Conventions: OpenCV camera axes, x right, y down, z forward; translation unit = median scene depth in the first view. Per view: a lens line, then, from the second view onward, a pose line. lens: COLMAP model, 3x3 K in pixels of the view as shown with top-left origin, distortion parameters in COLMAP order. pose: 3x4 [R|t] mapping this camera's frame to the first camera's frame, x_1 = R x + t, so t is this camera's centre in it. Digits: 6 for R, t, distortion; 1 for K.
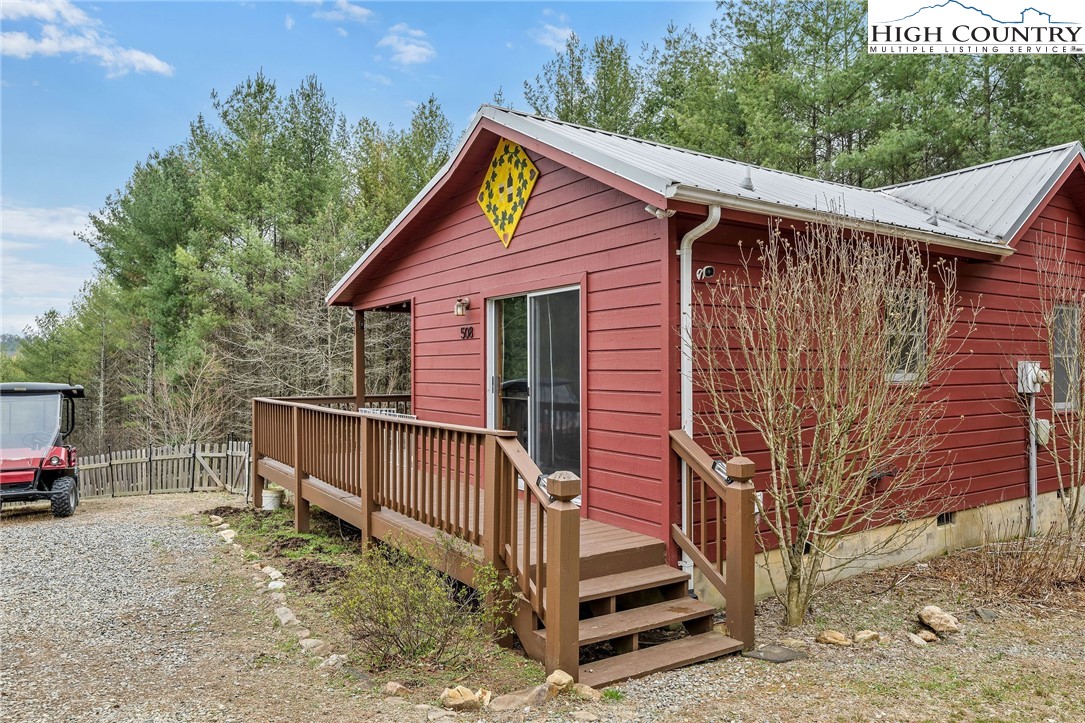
lens RADIAL K [[709.6, 0, 542.5], [0, 709.6, 361.5], [0, 0, 1]] dist [-0.001433, -0.001207]
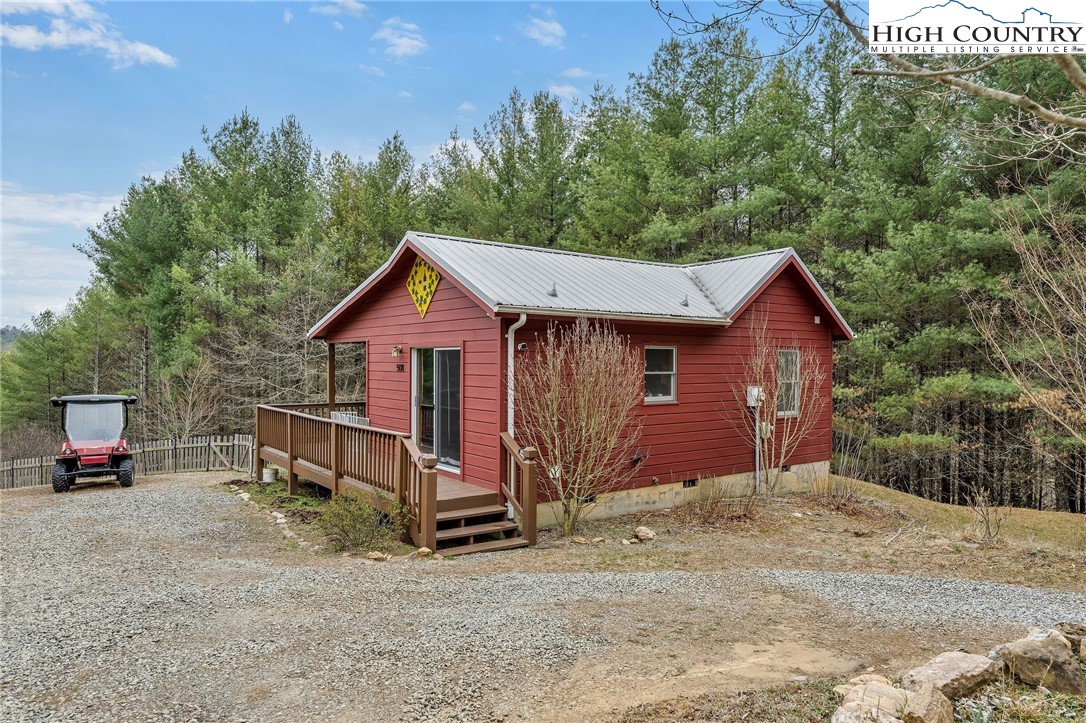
lens RADIAL K [[663.7, 0, 543.0], [0, 663.7, 361.5], [0, 0, 1]] dist [-0.002430, -0.000072]
pose [[0.998424, 0.006670, 0.055724, 0.104666], [-0.007245, 0.999923, 0.010115, -0.058174], [-0.055652, -0.010503, 0.998395, -0.401252]]
